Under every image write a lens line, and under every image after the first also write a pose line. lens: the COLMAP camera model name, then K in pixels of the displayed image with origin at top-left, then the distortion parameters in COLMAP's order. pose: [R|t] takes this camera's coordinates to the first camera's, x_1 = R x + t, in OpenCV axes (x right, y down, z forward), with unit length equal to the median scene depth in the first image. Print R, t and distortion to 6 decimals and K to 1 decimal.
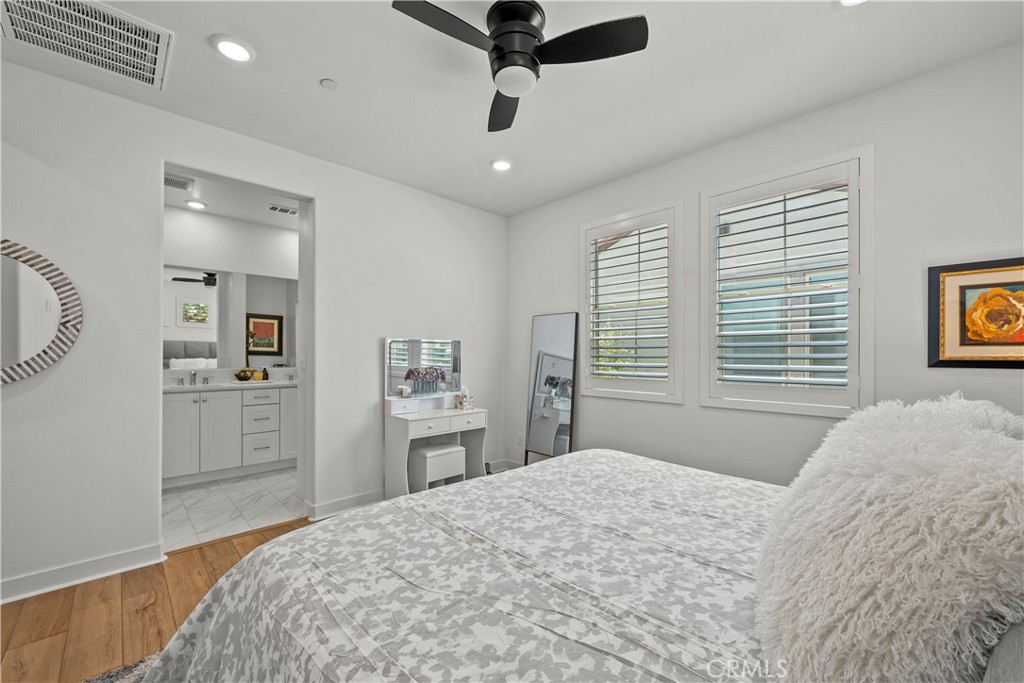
lens RADIAL K [[418.1, 0, 509.3], [0, 418.1, 357.2], [0, 0, 1]] dist [0.000894, 0.000020]
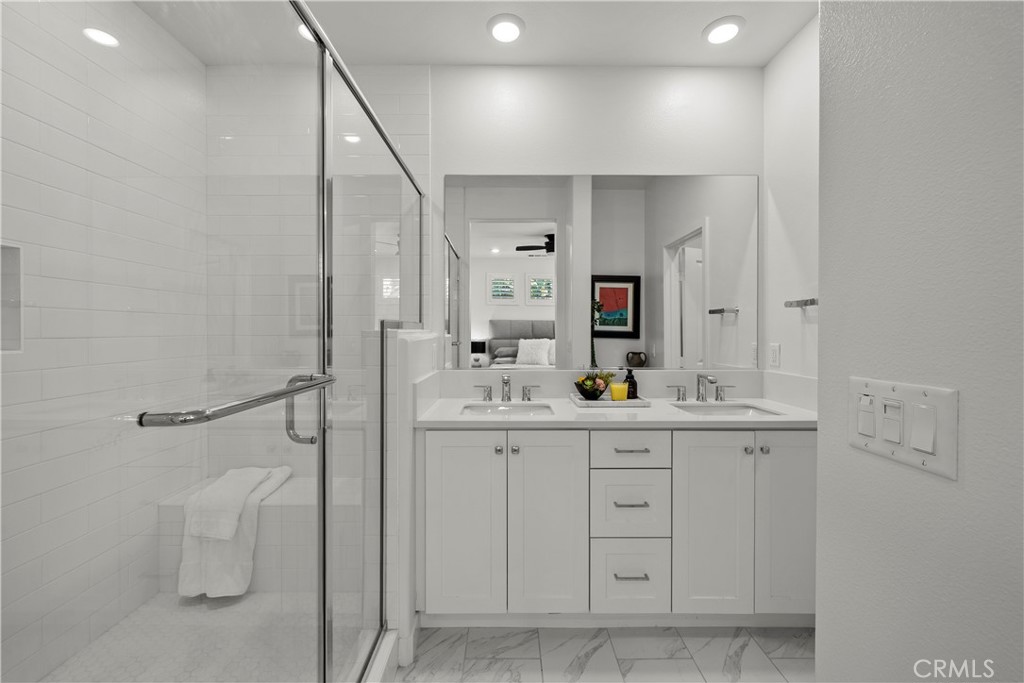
lens RADIAL K [[416.7, 0, 508.1], [0, 416.7, 339.7], [0, 0, 1]] dist [0.000191, -0.000074]
pose [[0.733912, 0.007345, -0.679205, -0.281118], [0.002198, 0.999911, 0.013188, -0.011239], [0.679241, -0.011172, 0.733830, 0.432602]]
